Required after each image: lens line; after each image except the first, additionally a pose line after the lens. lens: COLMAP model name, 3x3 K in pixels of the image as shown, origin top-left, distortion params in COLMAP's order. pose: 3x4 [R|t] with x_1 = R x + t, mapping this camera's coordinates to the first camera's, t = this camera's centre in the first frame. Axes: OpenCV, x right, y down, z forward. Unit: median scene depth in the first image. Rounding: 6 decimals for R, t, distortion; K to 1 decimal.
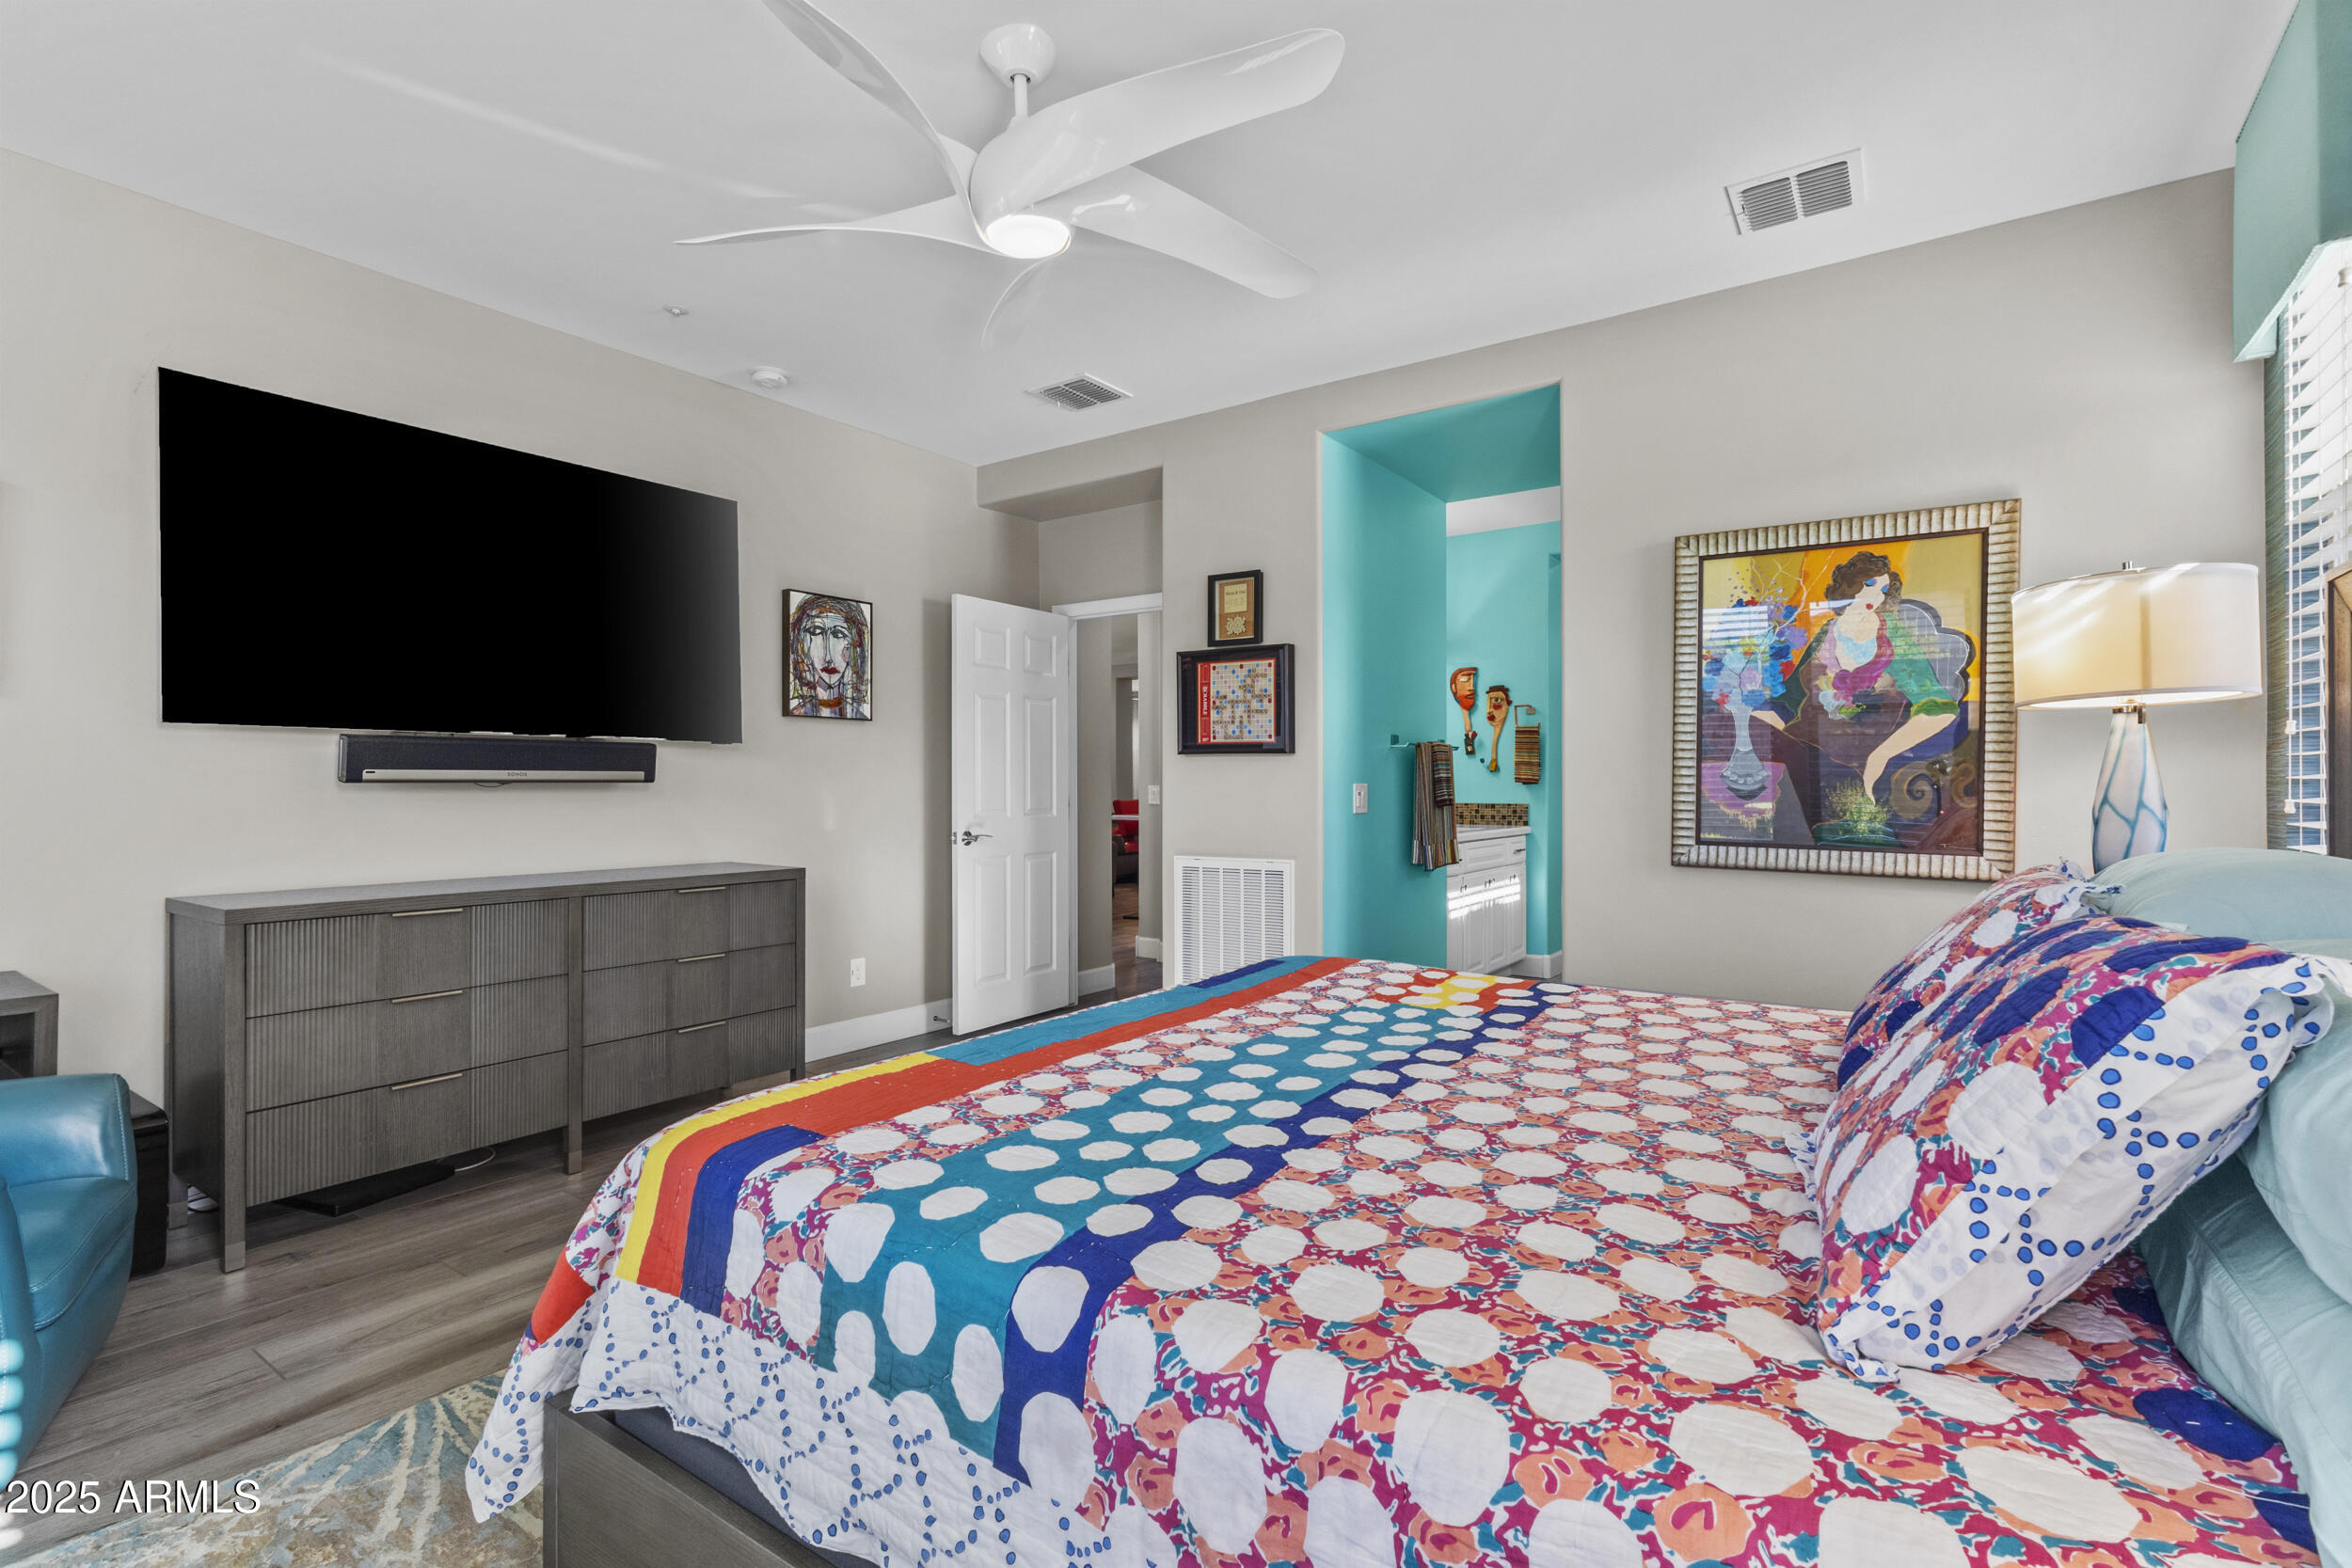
lens RADIAL K [[1082.1, 0, 1174.7], [0, 1082.1, 780.2], [0, 0, 1]] dist [0.003480, 0.001096]
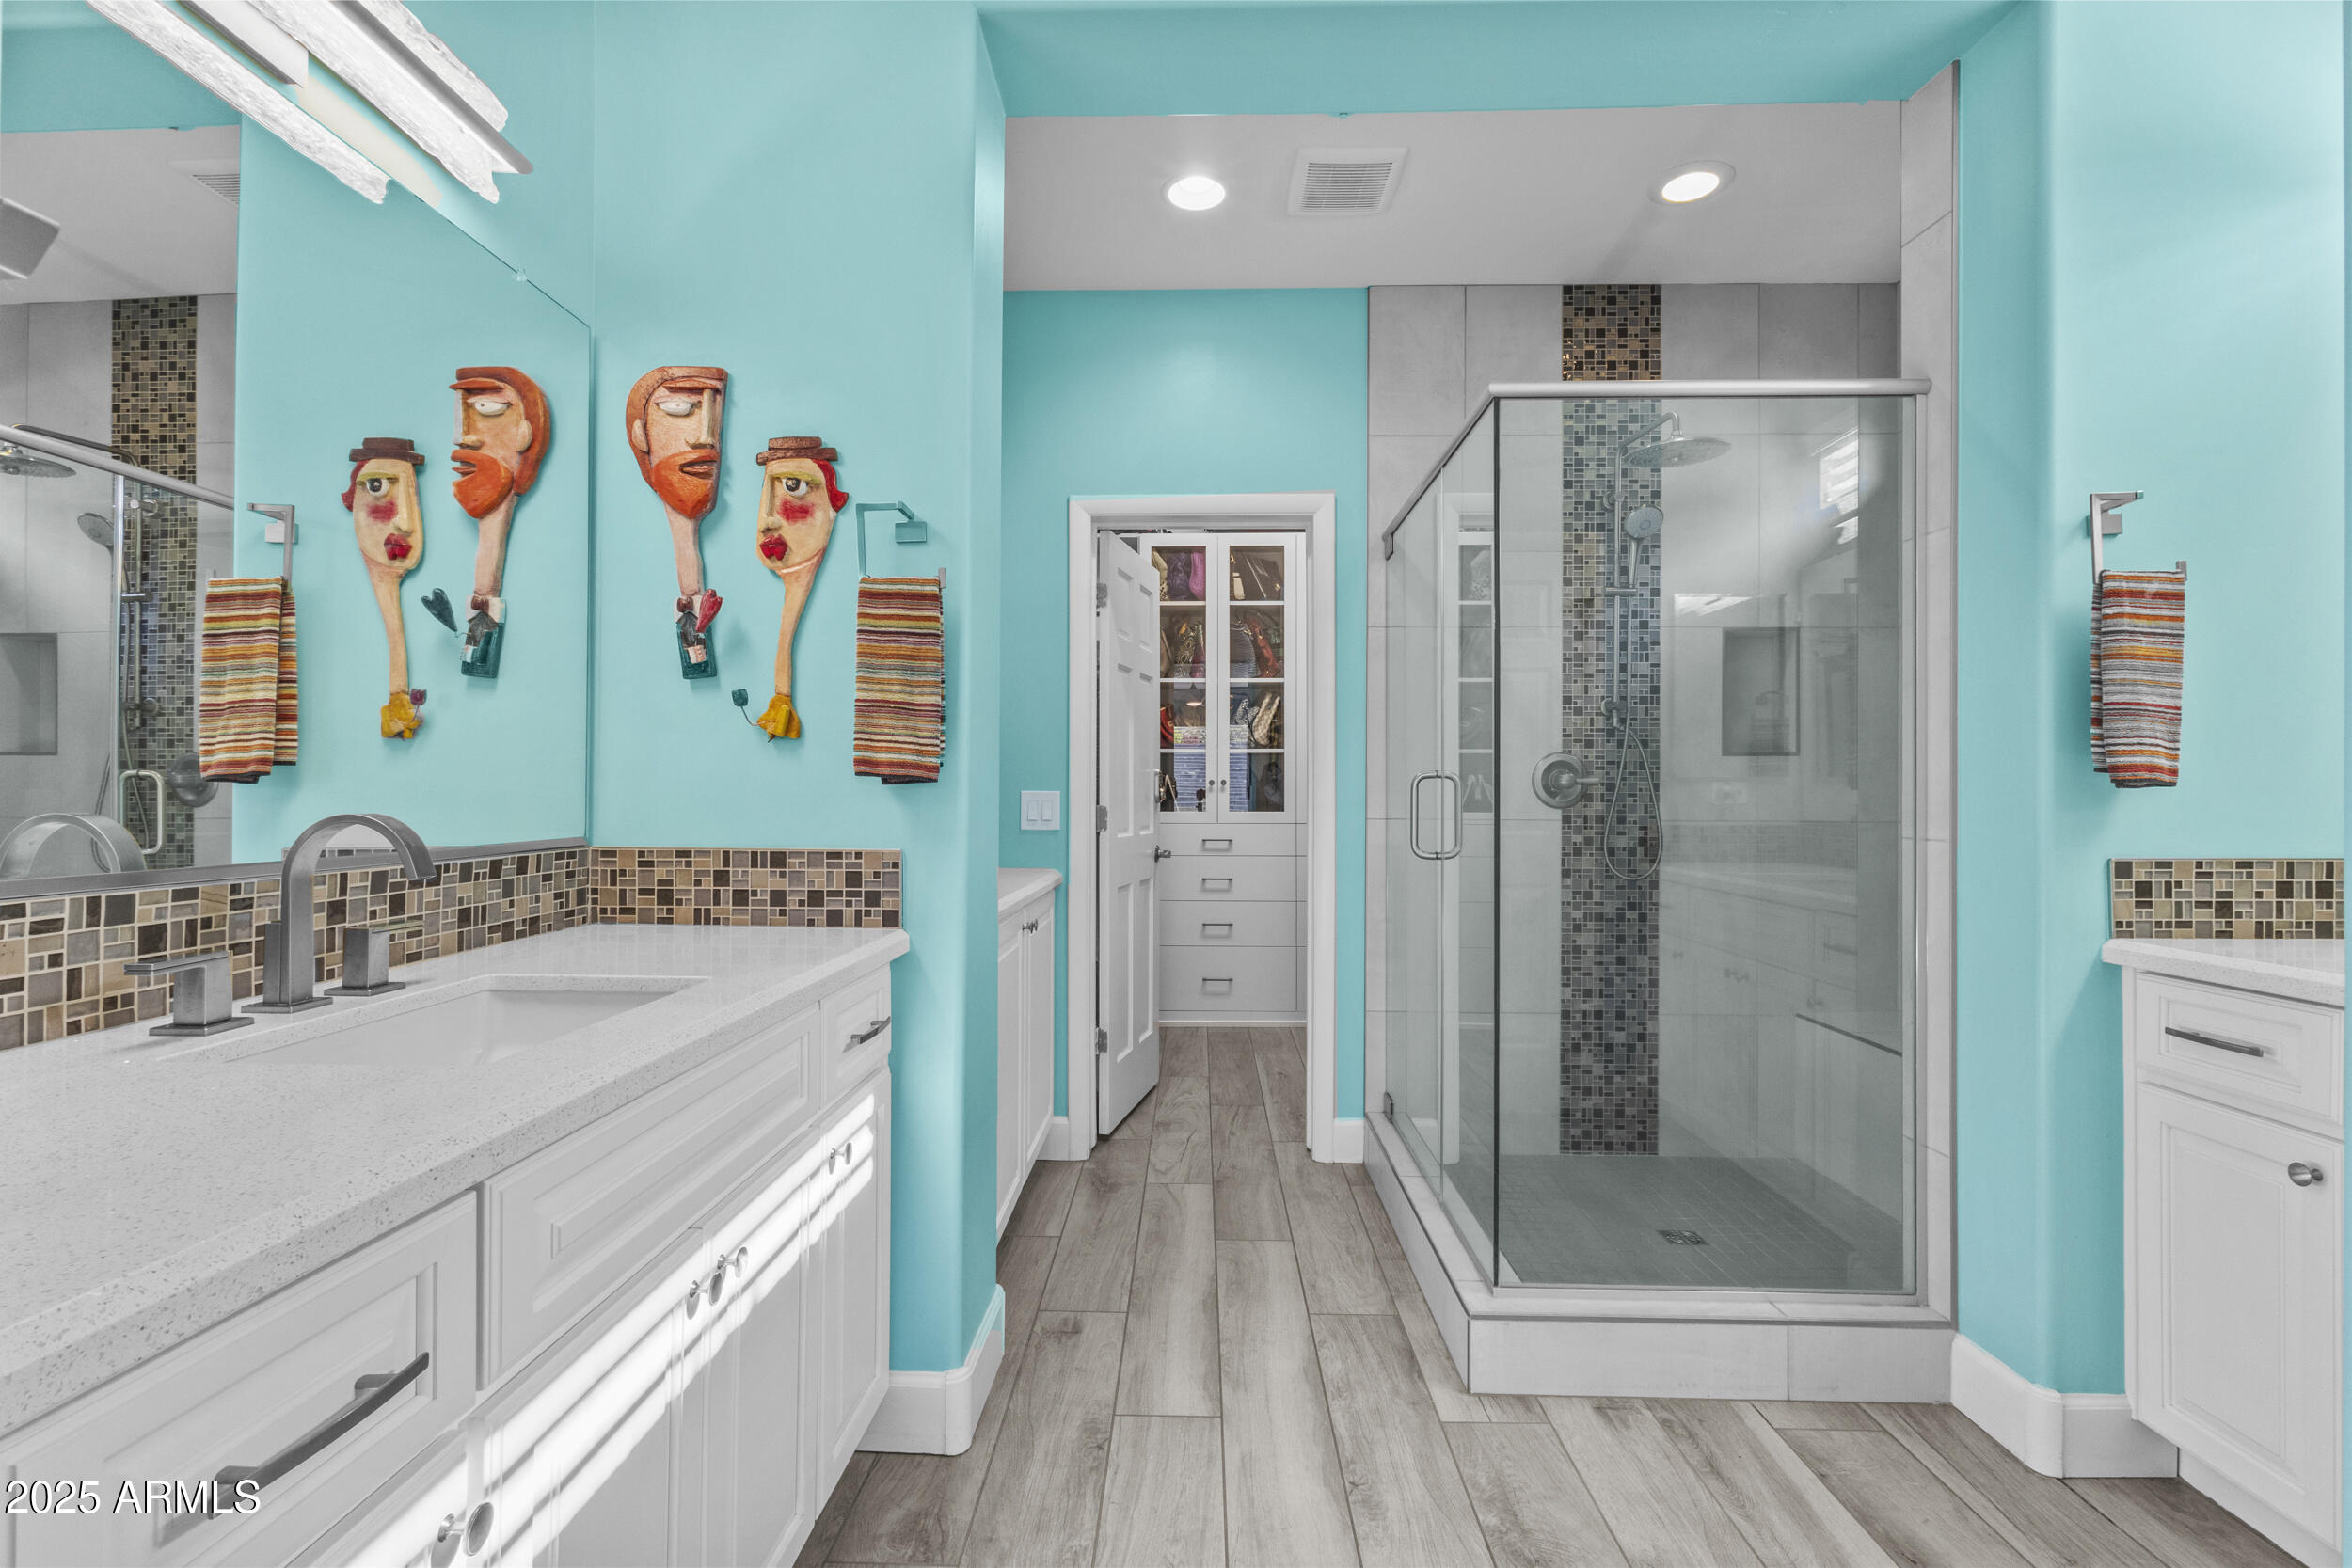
lens RADIAL K [[1082.1, 0, 1175.9], [0, 1082.1, 787.2], [0, 0, 1]] dist [0.003480, 0.001096]
pose [[0.839472, 0.006118, 0.543369, 0.227429], [-0.002934, 0.999973, -0.006726, 0.006927], [-0.543395, 0.004052, 0.839467, 0.706258]]
